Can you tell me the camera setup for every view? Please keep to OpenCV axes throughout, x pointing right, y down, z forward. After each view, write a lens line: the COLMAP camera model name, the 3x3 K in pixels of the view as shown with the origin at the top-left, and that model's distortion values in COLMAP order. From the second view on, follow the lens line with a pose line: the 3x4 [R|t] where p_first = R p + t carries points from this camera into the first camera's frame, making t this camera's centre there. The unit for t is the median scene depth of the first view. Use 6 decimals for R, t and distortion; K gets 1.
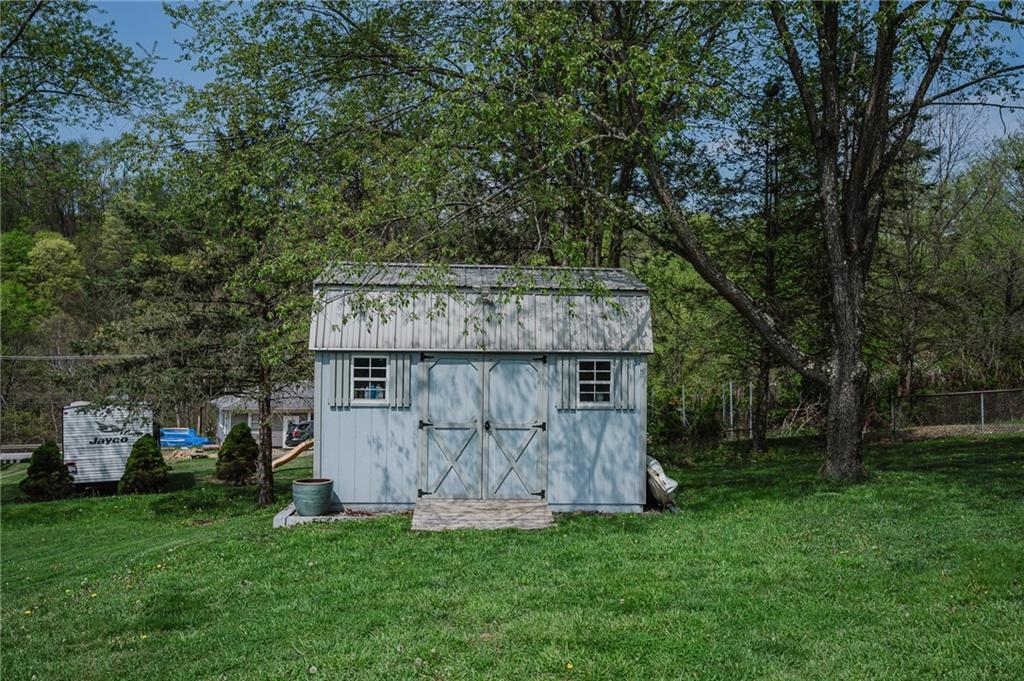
lens RADIAL K [[873.7, 0, 510.1], [0, 873.7, 346.8], [0, 0, 1]] dist [-0.010874, -0.001273]
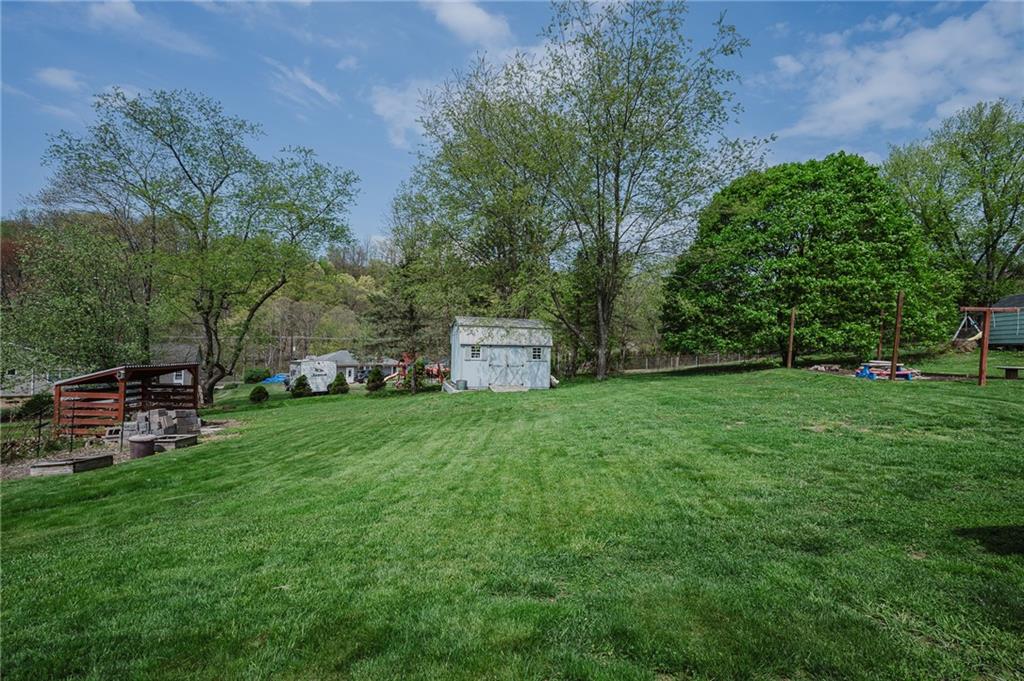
lens RADIAL K [[472.7, 0, 513.6], [0, 472.7, 337.9], [0, 0, 1]] dist [0.000429, 0.000003]
pose [[0.982558, 0.013582, 0.185460, -0.362406], [-0.015470, 0.999842, 0.008736, -0.040837], [-0.185312, -0.011453, 0.982613, -0.904490]]
